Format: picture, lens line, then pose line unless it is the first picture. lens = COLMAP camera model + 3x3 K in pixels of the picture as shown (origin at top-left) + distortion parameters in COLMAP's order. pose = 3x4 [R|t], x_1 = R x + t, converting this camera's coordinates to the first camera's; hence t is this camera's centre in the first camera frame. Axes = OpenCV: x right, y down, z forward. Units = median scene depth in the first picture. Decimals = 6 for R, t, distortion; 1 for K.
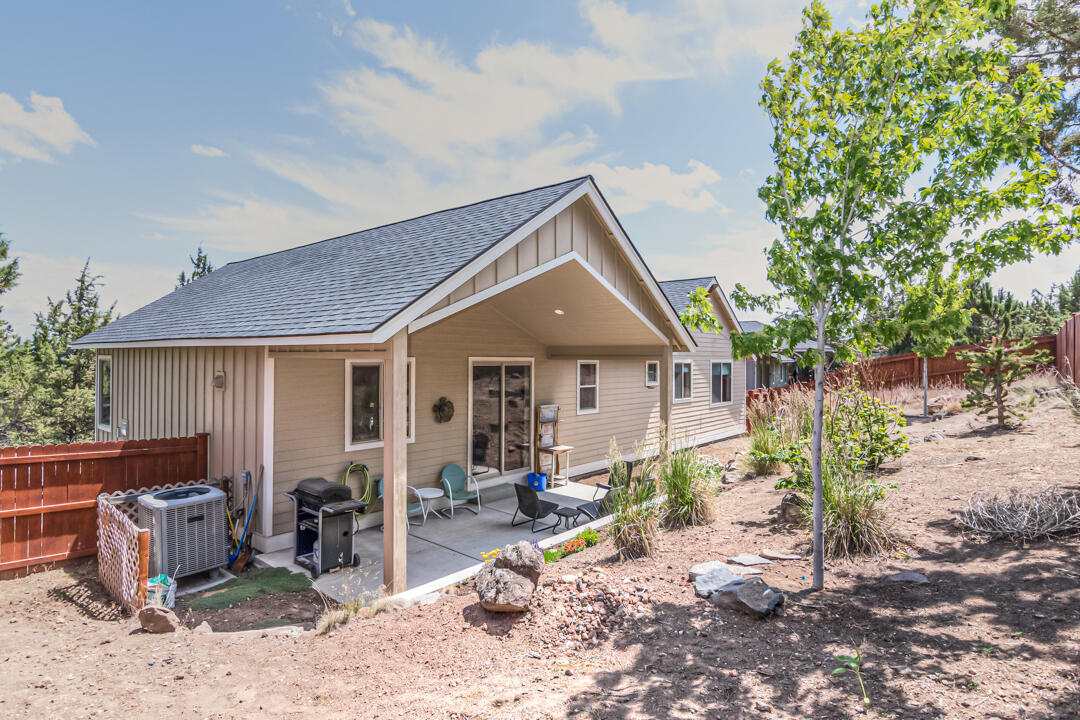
lens RADIAL K [[569.2, 0, 543.5], [0, 569.2, 355.8], [0, 0, 1]] dist [0.002317, 0.001155]
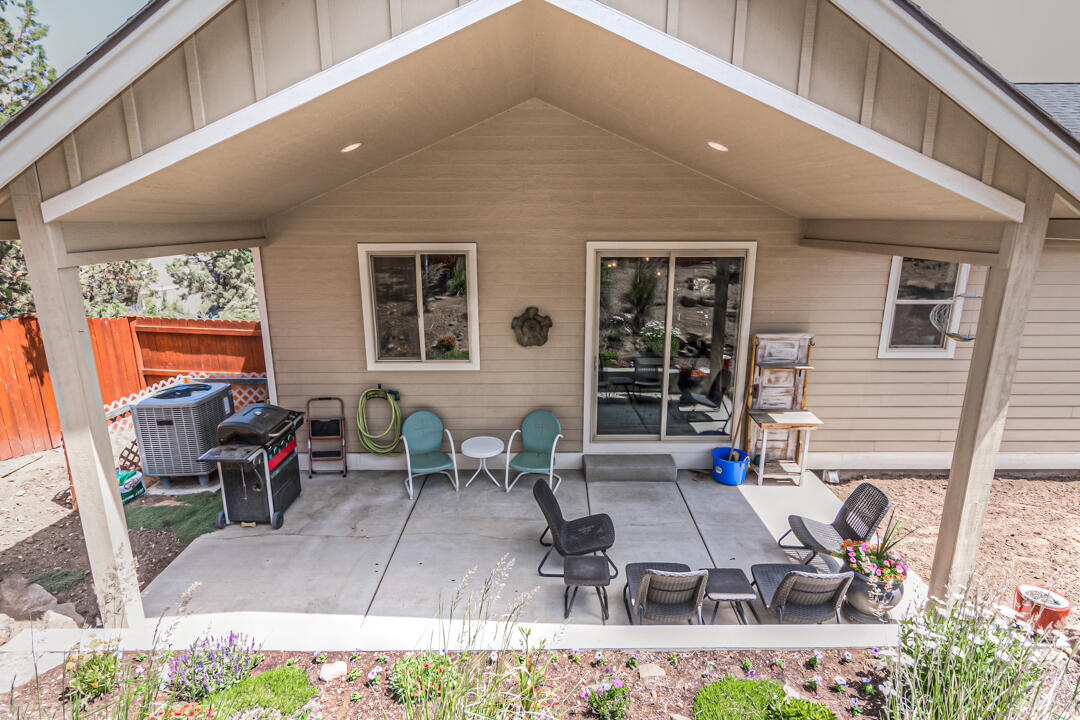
lens RADIAL K [[569.2, 0, 536.2], [0, 569.2, 359.8], [0, 0, 1]] dist [0.002317, 0.001155]
pose [[0.650804, 0.176541, -0.738436, 0.282111], [0.007361, 0.971078, 0.238648, -0.019657], [0.759210, -0.160748, 0.630682, 0.549401]]
